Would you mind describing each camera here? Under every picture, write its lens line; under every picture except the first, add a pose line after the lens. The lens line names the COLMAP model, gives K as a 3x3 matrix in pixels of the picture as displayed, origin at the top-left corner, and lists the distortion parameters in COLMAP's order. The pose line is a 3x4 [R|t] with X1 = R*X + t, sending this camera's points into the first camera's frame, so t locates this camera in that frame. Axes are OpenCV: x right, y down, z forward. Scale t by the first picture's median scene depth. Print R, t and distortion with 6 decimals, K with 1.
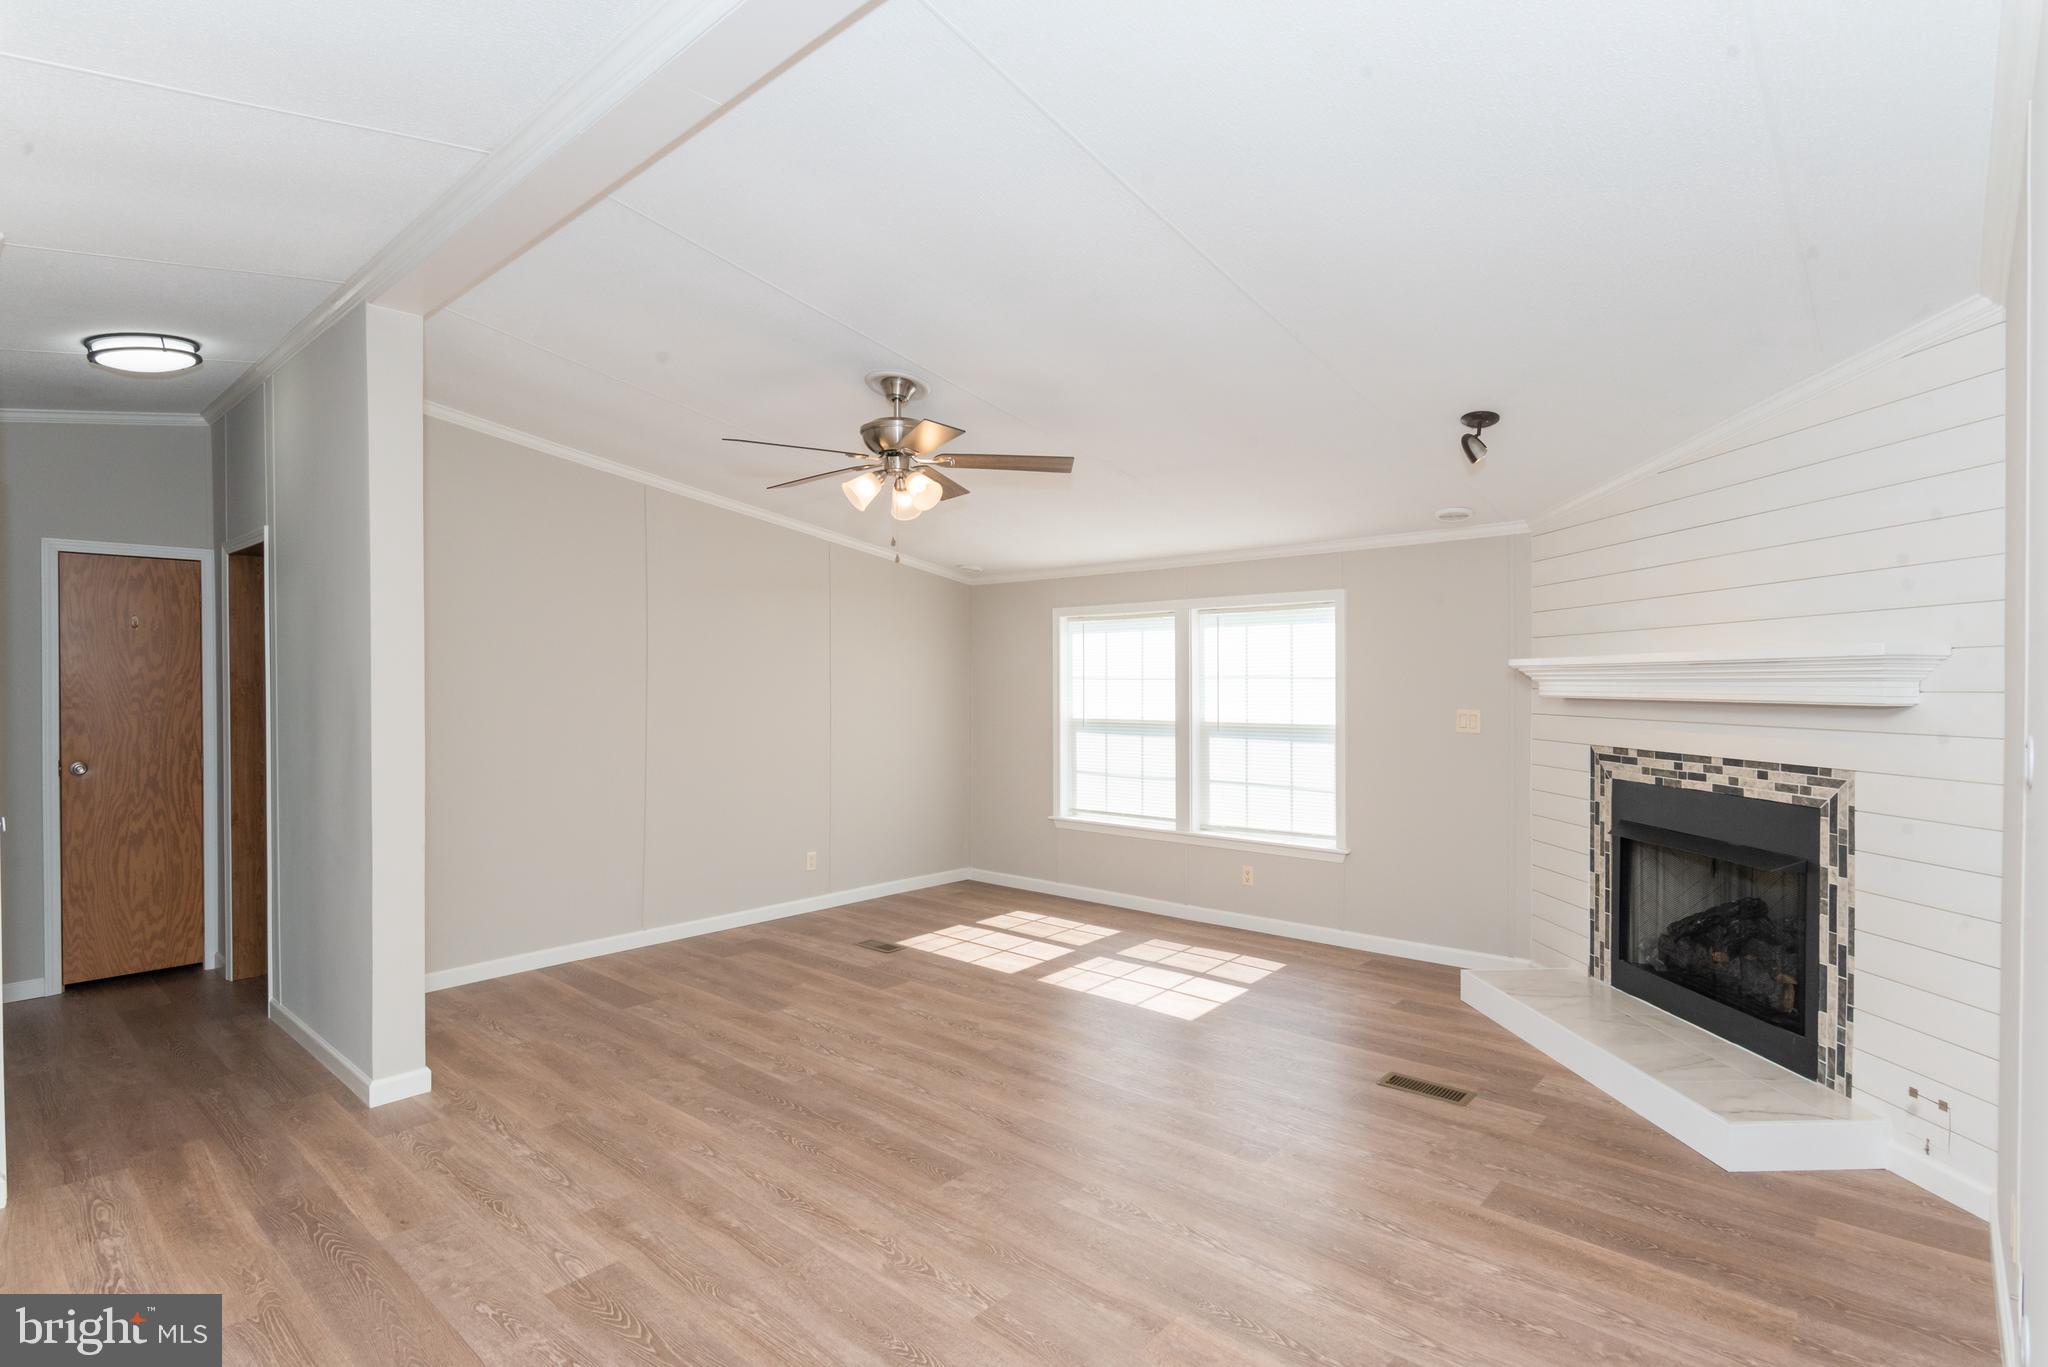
lens RADIAL K [[997.3, 0, 1013.6], [0, 997.3, 690.5], [0, 0, 1]] dist [0.002877, -0.000185]
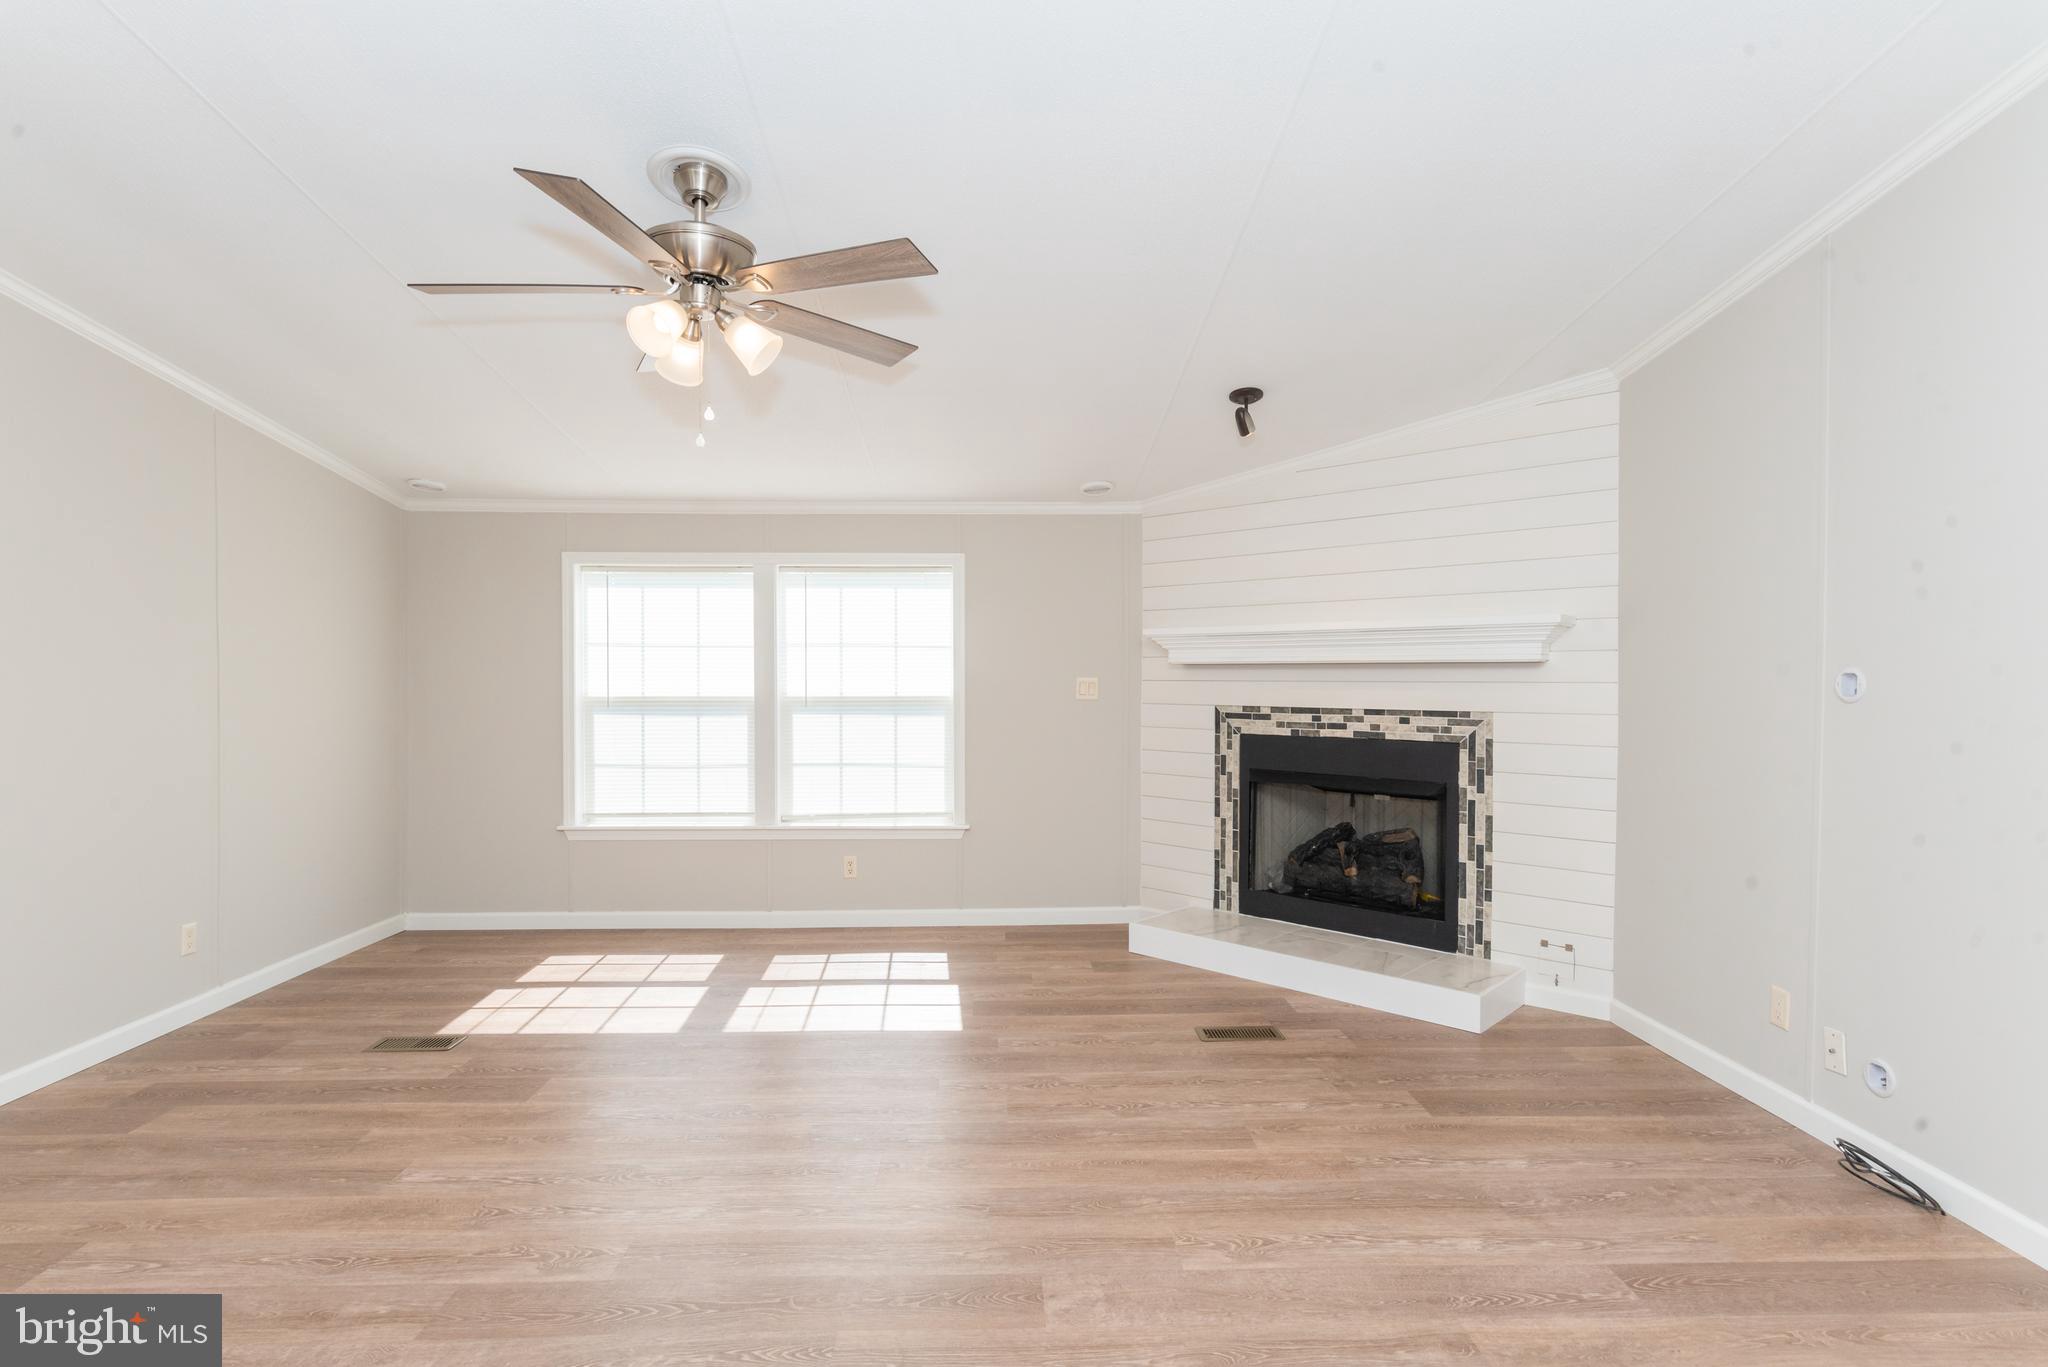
lens RADIAL K [[1017.0, 0, 1017.9], [0, 1017.0, 689.5], [0, 0, 1]] dist [0.006933, -0.001089]
pose [[0.728308, -0.007172, 0.685212, -0.417751], [0.002568, 0.999967, 0.007736, 0.029554], [-0.685245, -0.003874, 0.728302, 0.343469]]
